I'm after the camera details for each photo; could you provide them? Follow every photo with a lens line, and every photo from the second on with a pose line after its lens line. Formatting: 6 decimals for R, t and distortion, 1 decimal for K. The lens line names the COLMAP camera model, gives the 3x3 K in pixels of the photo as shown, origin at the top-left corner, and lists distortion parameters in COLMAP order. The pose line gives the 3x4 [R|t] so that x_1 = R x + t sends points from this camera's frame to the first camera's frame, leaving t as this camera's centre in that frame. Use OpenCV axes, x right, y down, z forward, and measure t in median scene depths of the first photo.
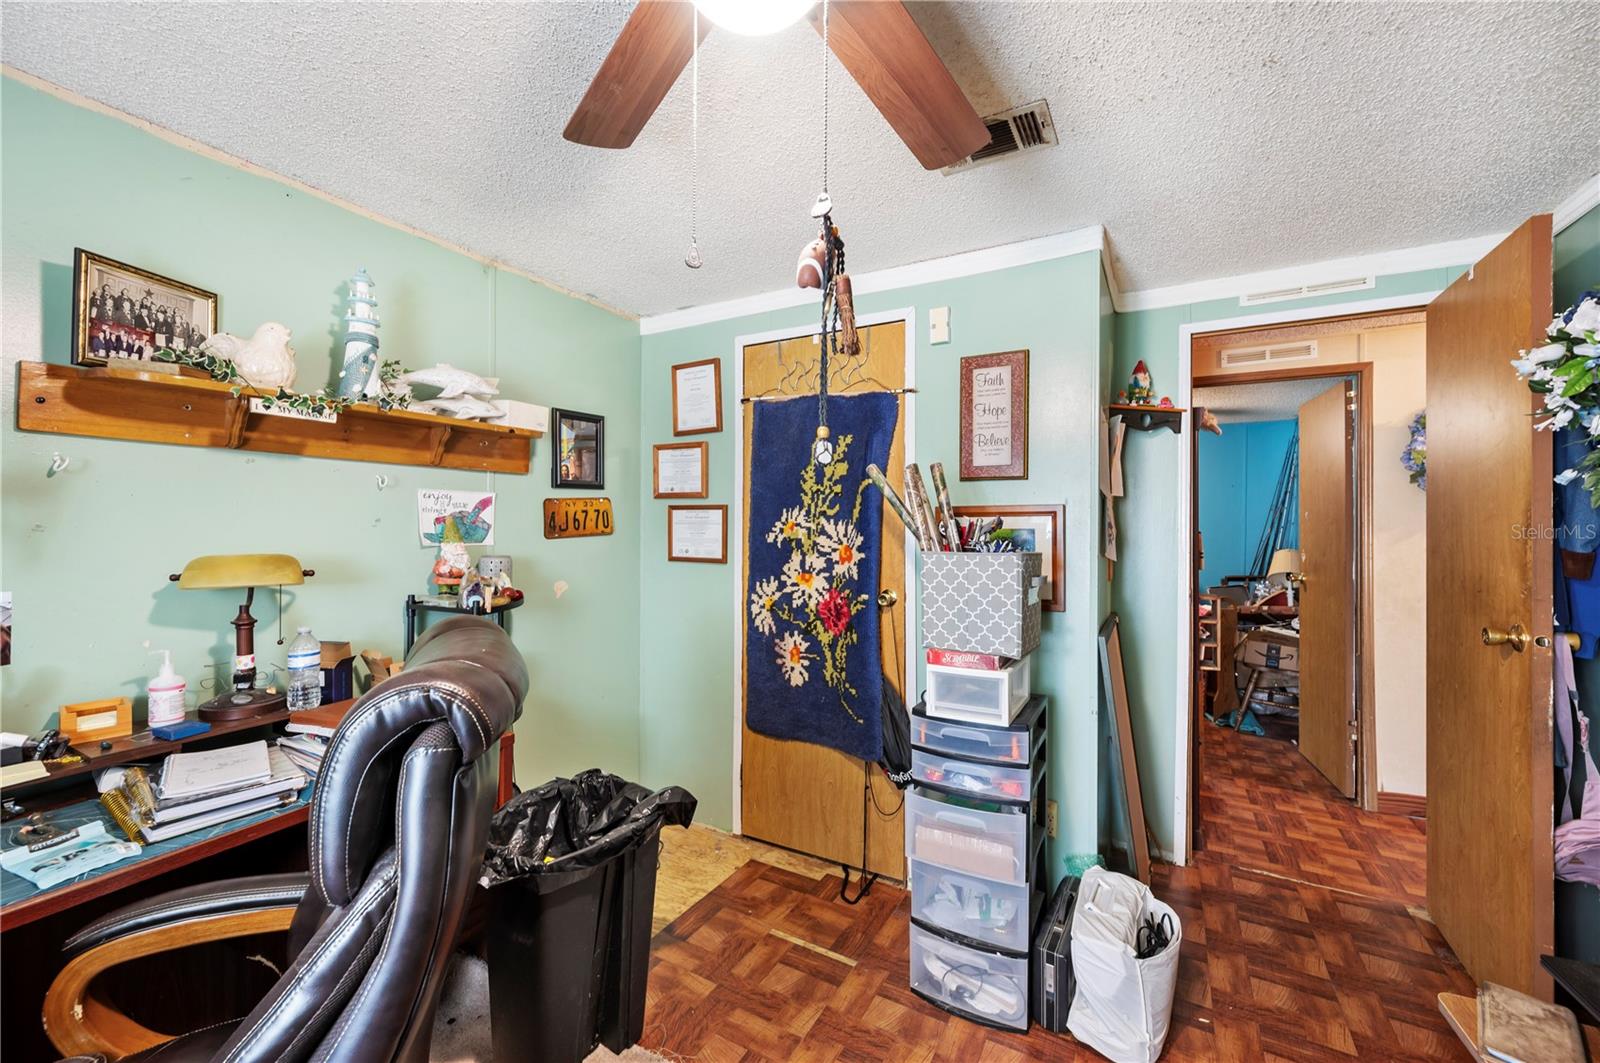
lens RADIAL K [[642.6, 0, 800.1], [0, 642.6, 526.6], [0, 0, 1]] dist [-0.001665, -0.000368]
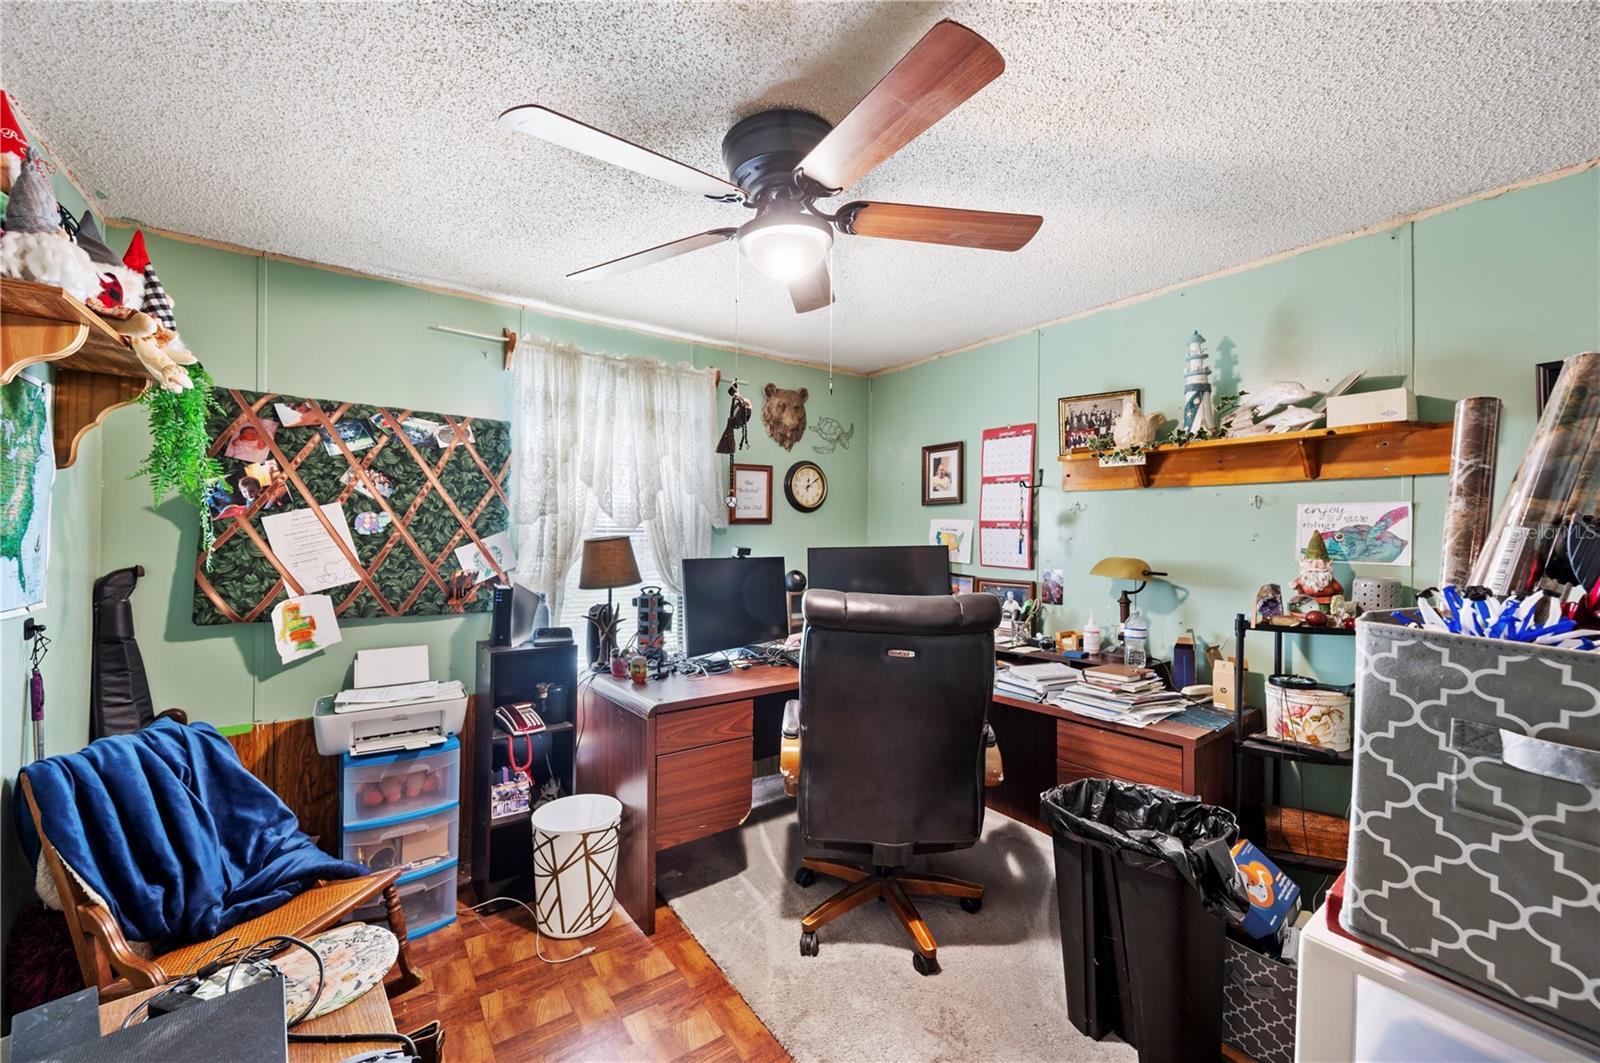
lens RADIAL K [[642.6, 0, 799.8], [0, 642.6, 531.3], [0, 0, 1]] dist [-0.001665, -0.000368]
pose [[-0.438928, -0.005505, -0.898505, 0.750902], [-0.009527, 0.999954, -0.001473, -0.008758], [0.898472, 0.007913, -0.438960, 0.852819]]
